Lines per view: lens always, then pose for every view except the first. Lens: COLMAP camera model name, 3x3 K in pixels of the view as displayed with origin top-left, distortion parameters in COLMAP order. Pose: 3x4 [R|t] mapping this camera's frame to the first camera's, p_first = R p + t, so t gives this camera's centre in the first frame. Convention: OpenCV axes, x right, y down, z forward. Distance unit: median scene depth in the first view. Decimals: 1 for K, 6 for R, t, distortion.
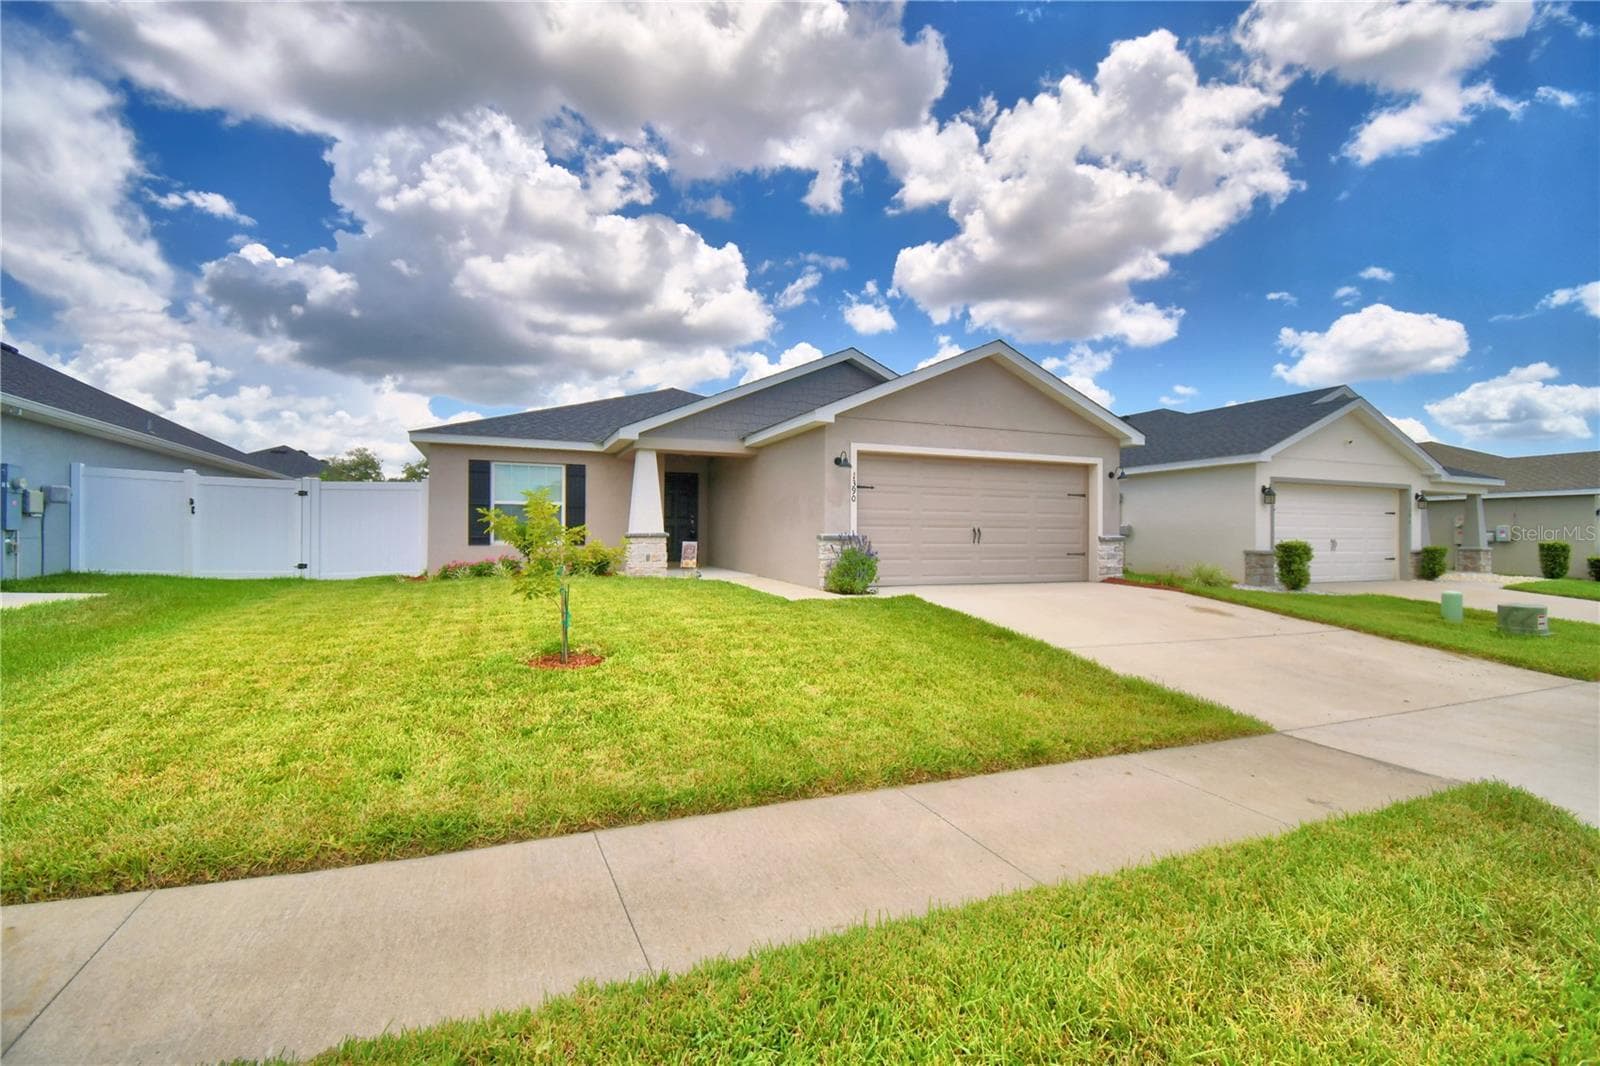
lens RADIAL K [[684.4, 0, 800.0], [0, 684.4, 533.0], [0, 0, 1]] dist [0.000573, -0.020910]
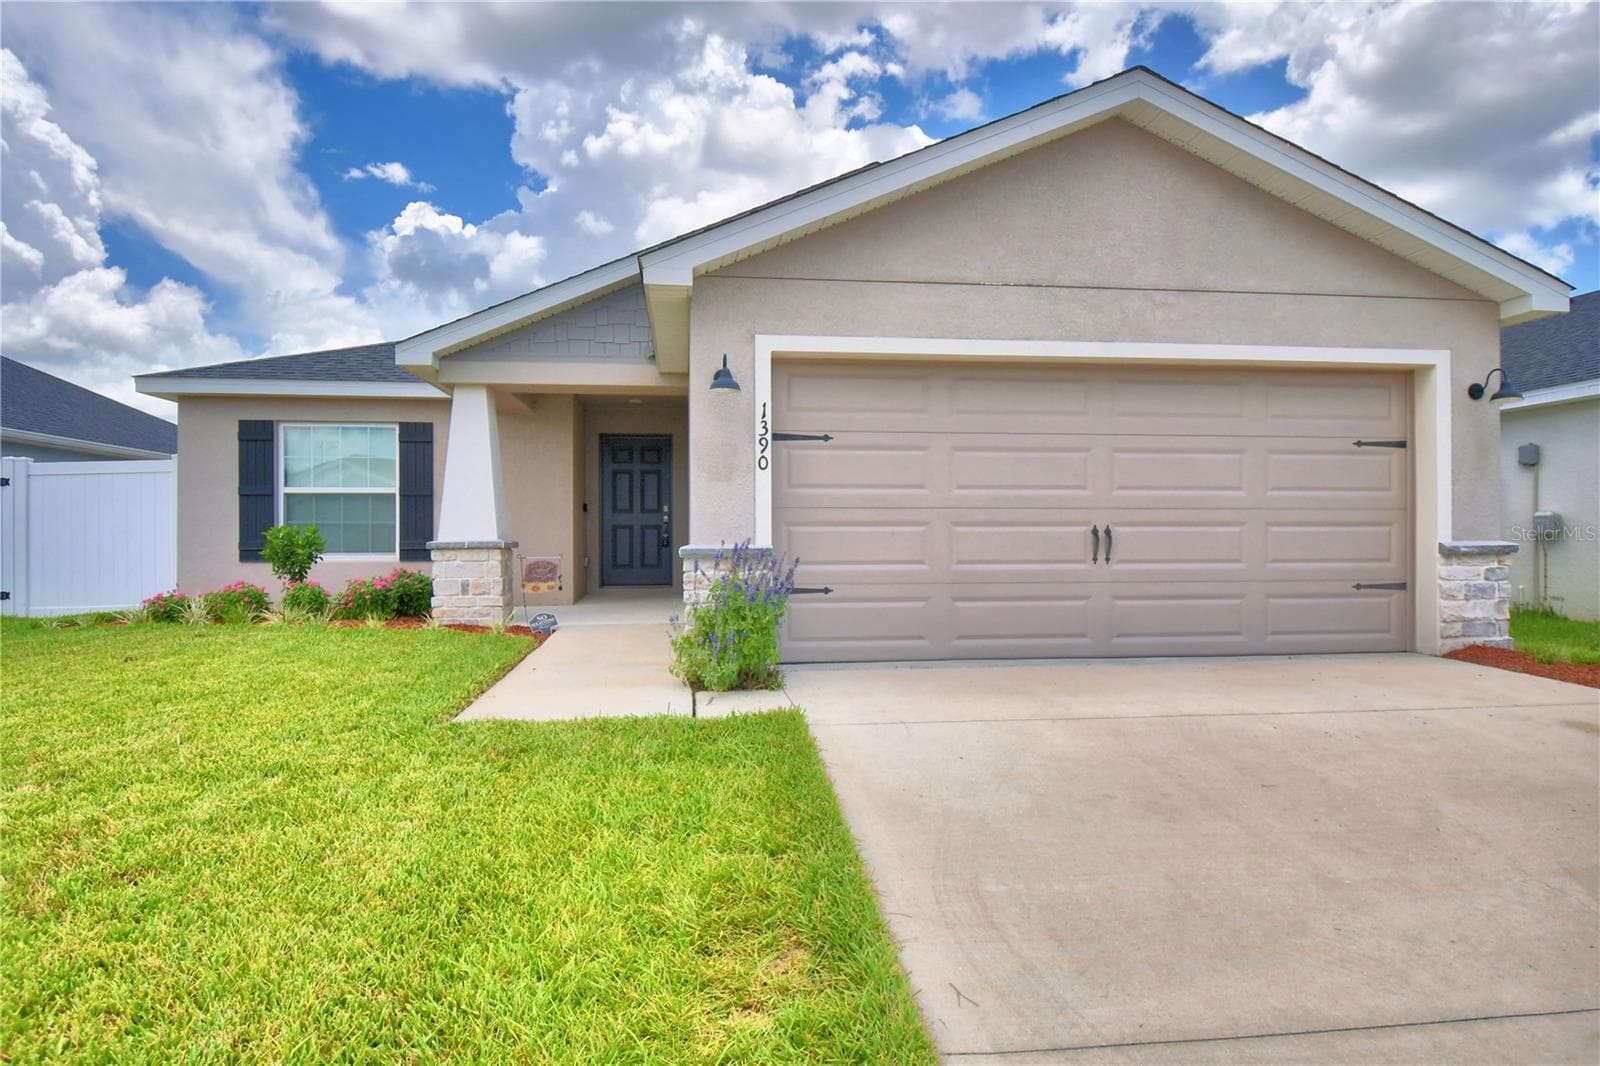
lens RADIAL K [[897.6, 0, 819.1], [0, 897.6, 536.1], [0, 0, 1]] dist [0.026458, -0.041968]
pose [[0.964393, -0.007235, -0.264376, 0.225646], [0.008771, 0.999951, 0.004631, -0.005059], [0.264329, -0.006785, 0.964409, 0.392176]]
